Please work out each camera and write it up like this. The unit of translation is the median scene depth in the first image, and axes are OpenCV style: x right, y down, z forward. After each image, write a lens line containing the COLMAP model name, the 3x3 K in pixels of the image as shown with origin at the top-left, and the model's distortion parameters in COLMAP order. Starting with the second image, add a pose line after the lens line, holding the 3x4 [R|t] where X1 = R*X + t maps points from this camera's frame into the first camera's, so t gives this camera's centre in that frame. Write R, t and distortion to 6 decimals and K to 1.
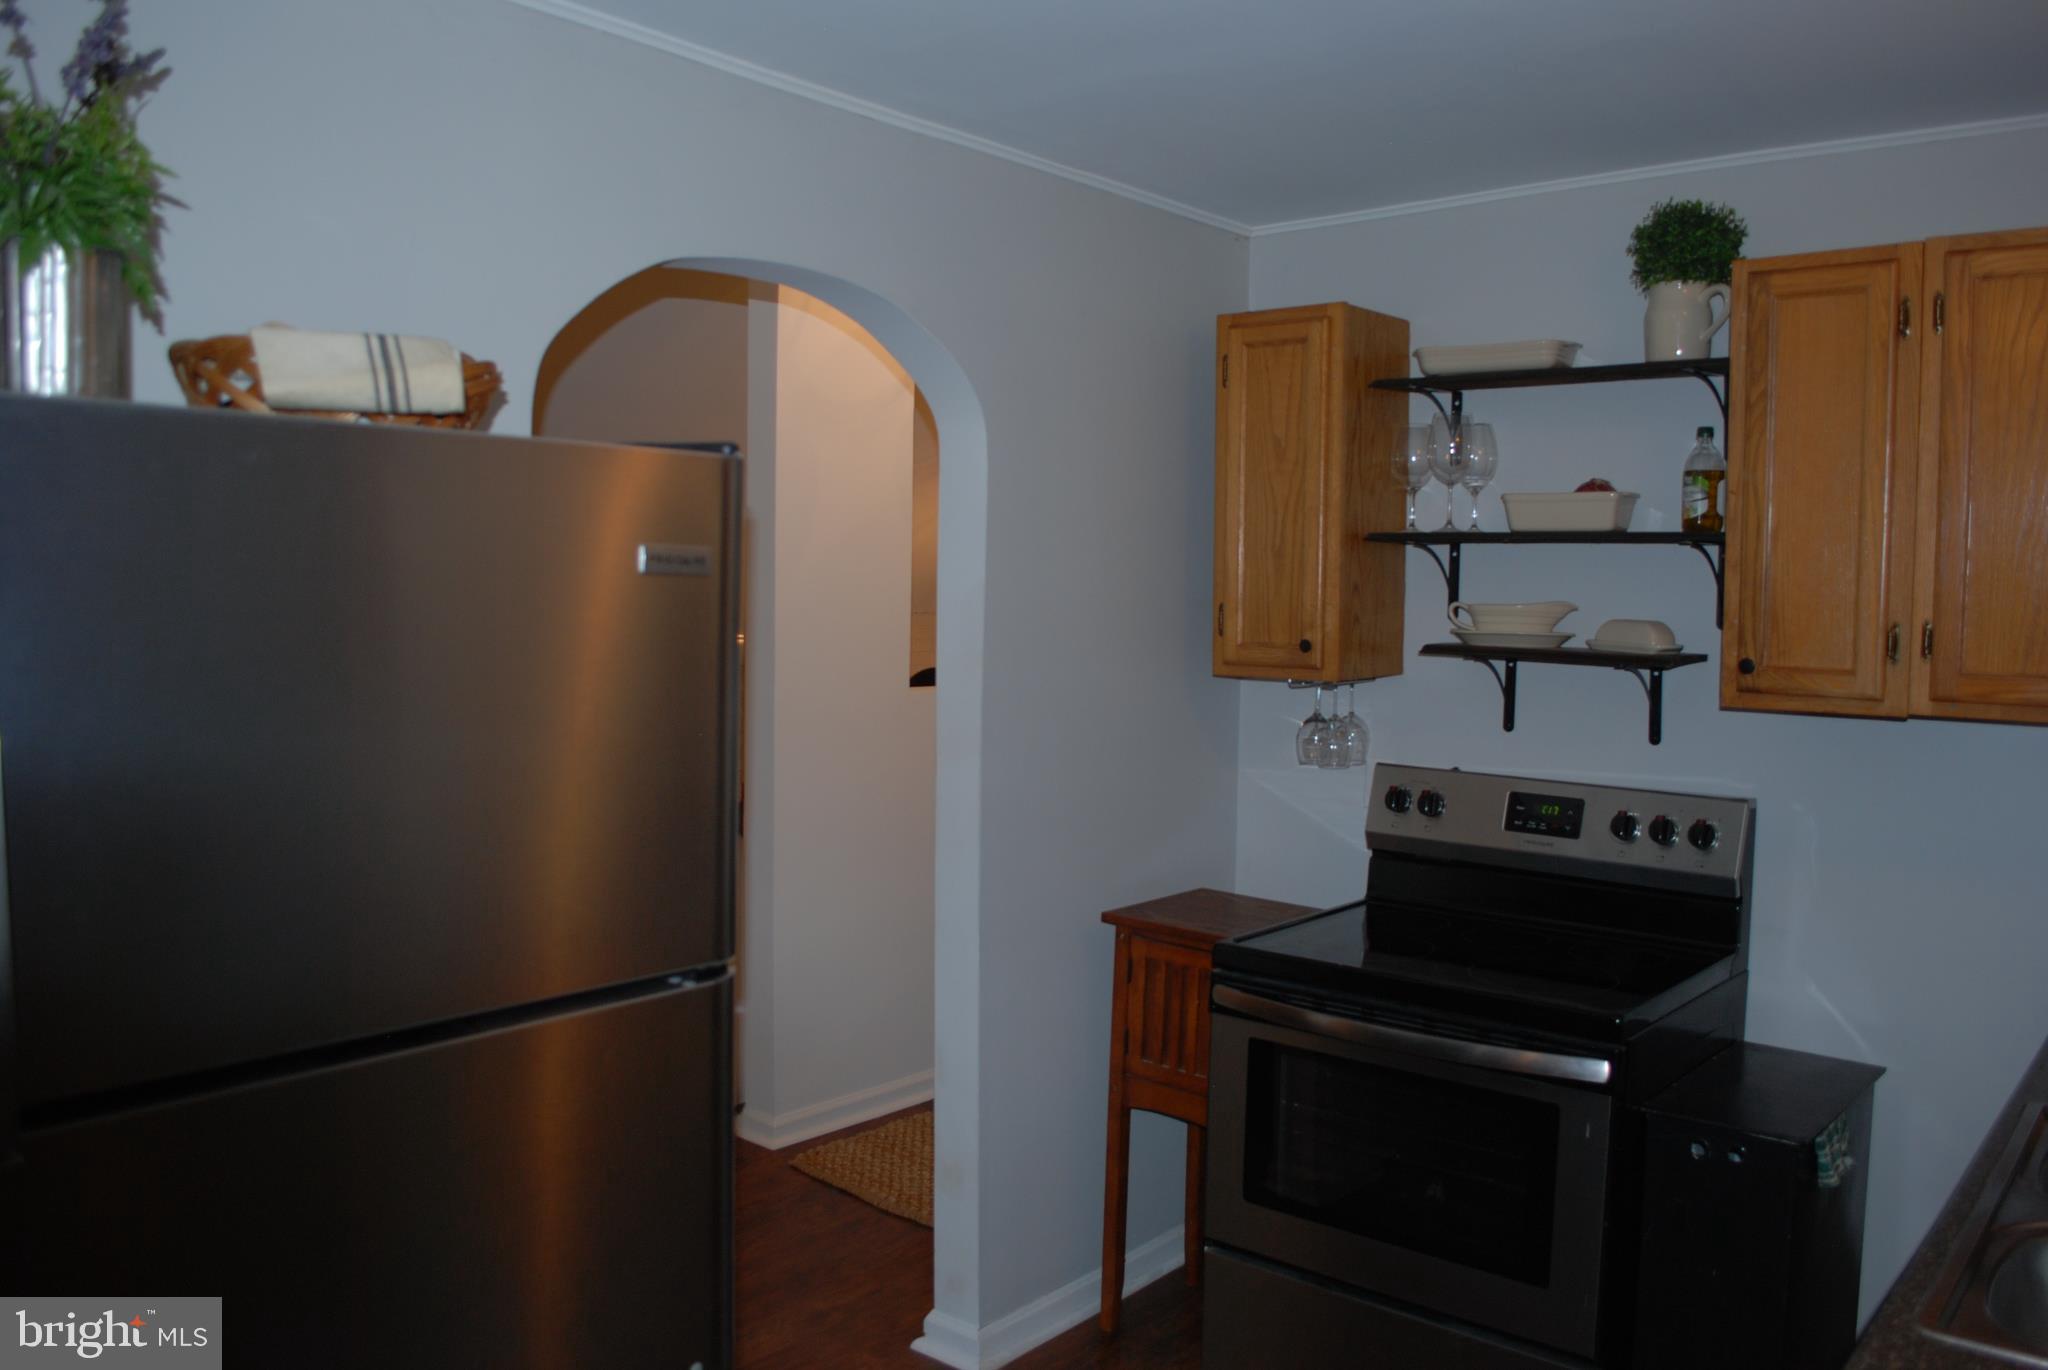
lens RADIAL K [[1617.5, 0, 1034.8], [0, 1617.5, 693.7], [0, 0, 1]] dist [-0.085338, 0.013114]
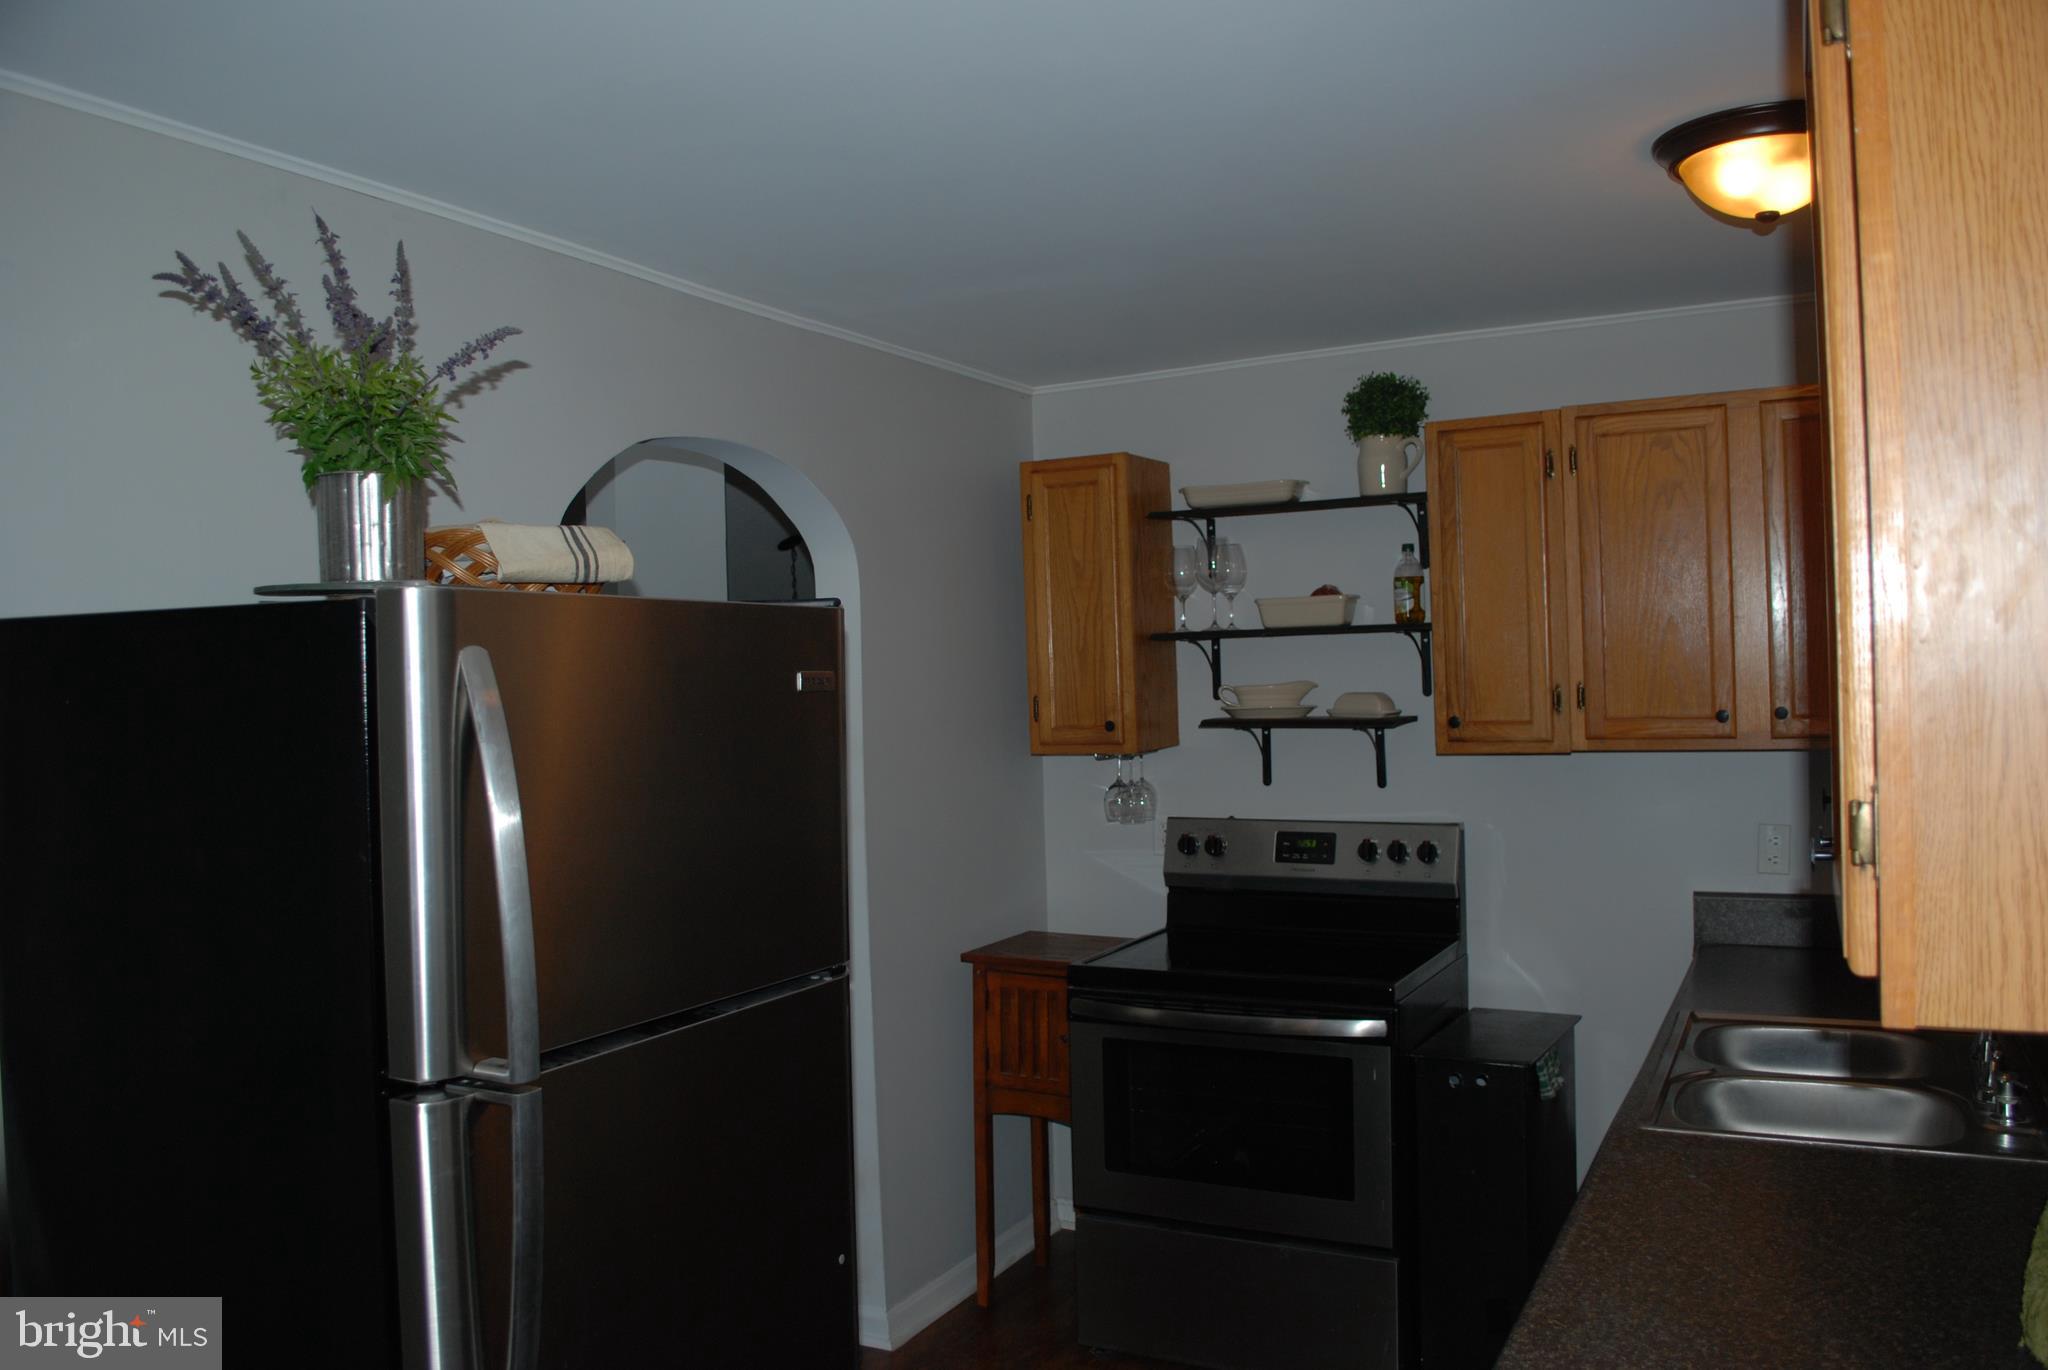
lens RADIAL K [[1610.6, 0, 1034.9], [0, 1610.6, 690.4], [0, 0, 1]] dist [-0.076119, 0.000802]
pose [[0.976029, -0.046251, 0.212667, -0.160667], [0.059046, 0.996782, -0.054209, 0.007239], [-0.209476, 0.065466, 0.975620, -0.215182]]
